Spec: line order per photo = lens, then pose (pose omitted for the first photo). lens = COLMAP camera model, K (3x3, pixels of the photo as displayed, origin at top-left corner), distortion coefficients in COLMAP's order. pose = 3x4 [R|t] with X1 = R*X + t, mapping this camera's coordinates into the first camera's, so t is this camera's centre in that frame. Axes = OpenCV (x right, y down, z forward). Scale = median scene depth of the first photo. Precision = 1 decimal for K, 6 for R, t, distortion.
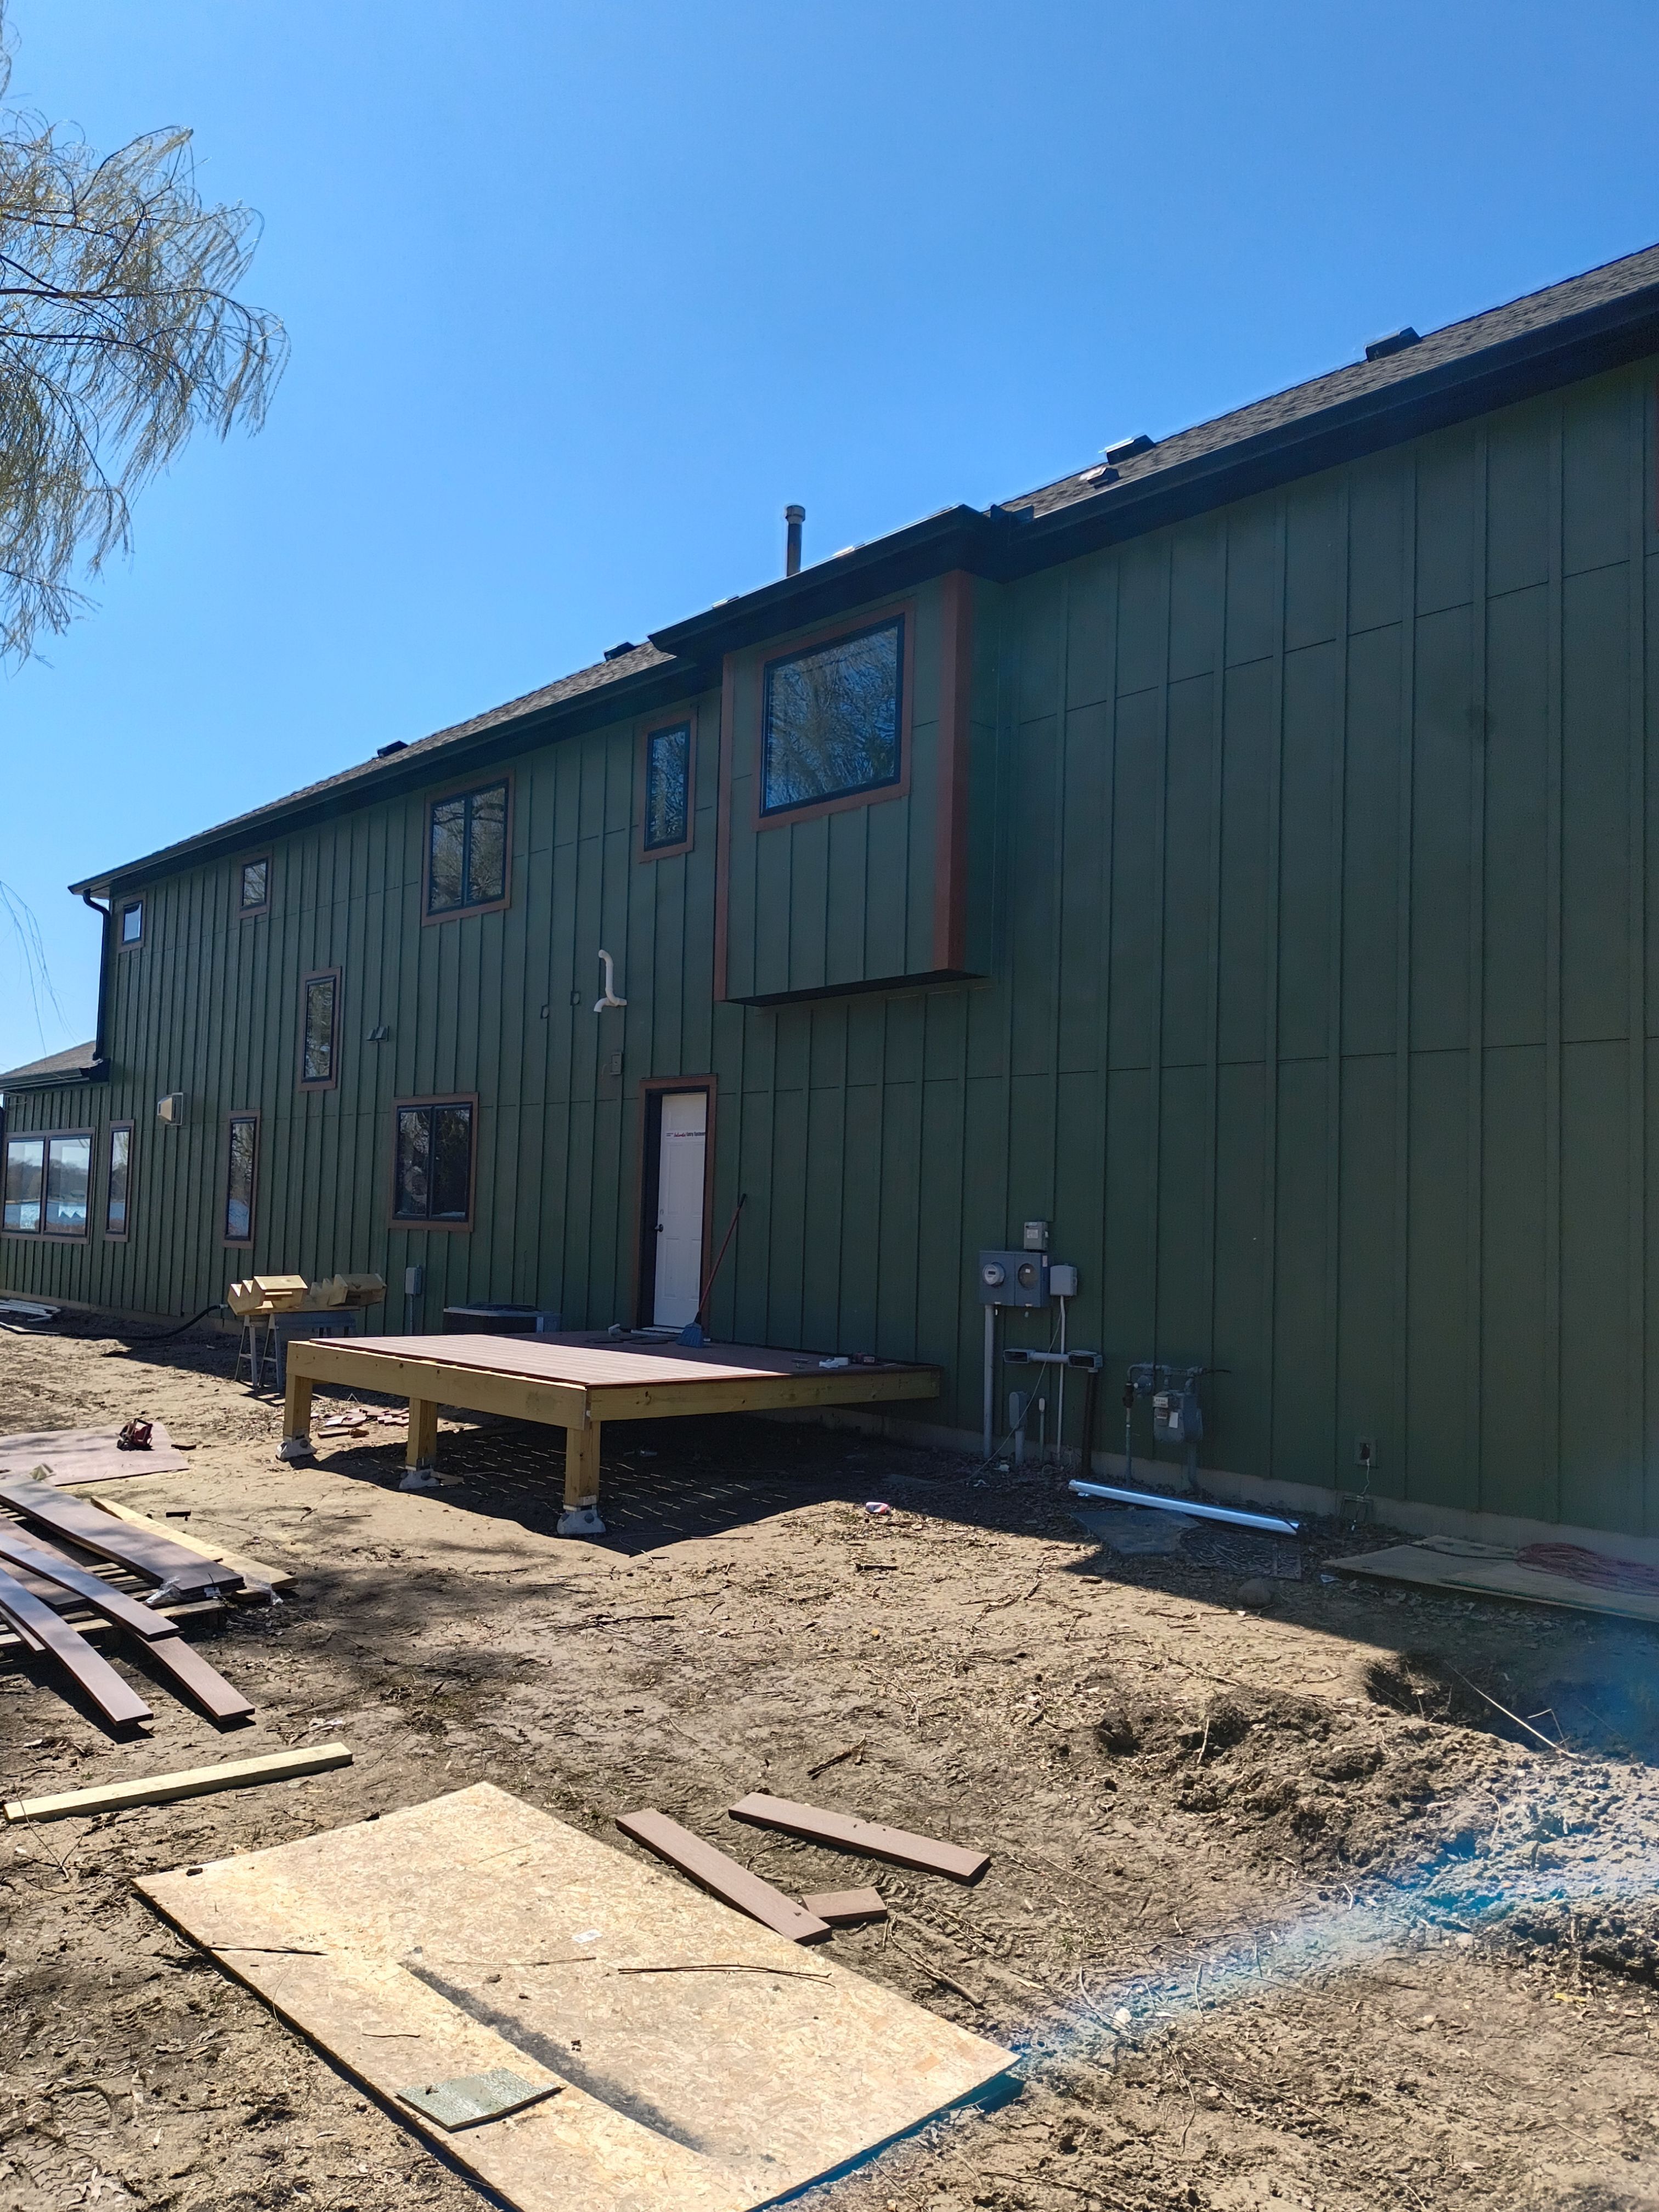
lens RADIAL K [[1604.2, 0, 827.9], [0, 1604.2, 1113.5], [0, 0, 1]] dist [0.121443, -0.159346]
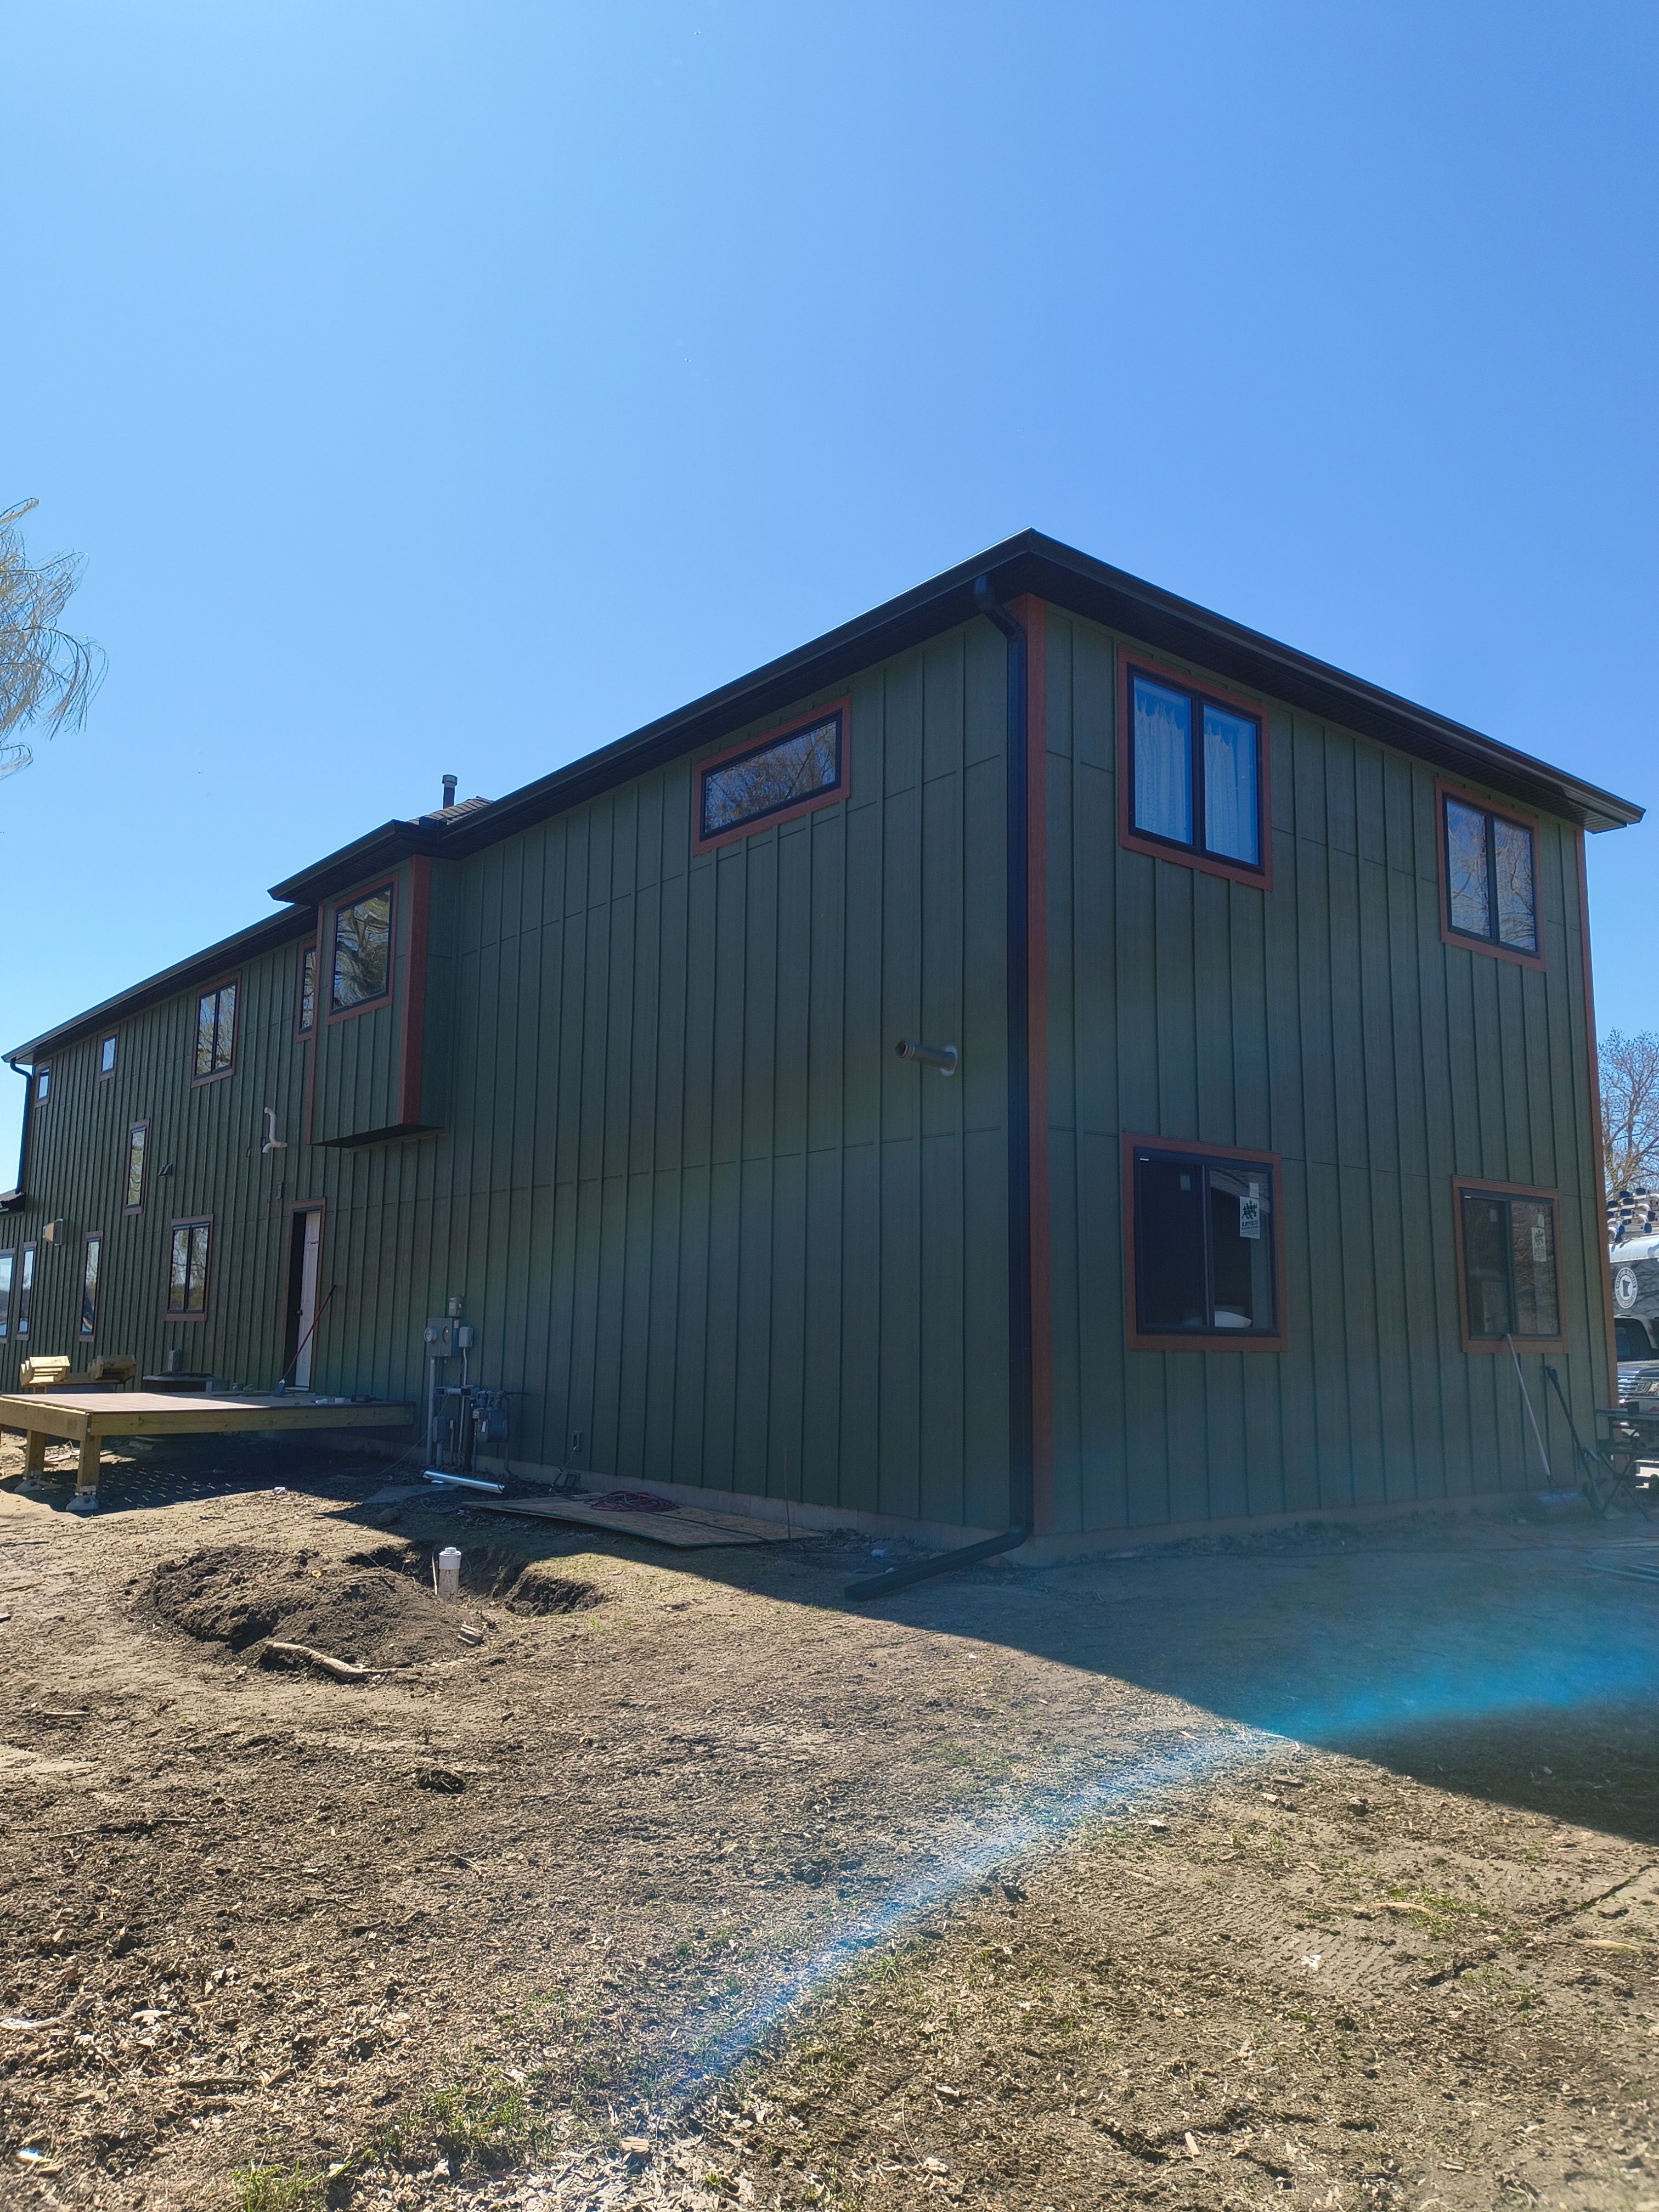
lens RADIAL K [[1594.9, 0, 832.3], [0, 1594.9, 1074.6], [0, 0, 1]] dist [0.065386, -0.002491]
pose [[0.996997, -0.030389, -0.071232, 0.543109], [0.024052, 0.995813, -0.088193, 0.002816], [0.073614, 0.086215, 0.993553, -0.402063]]
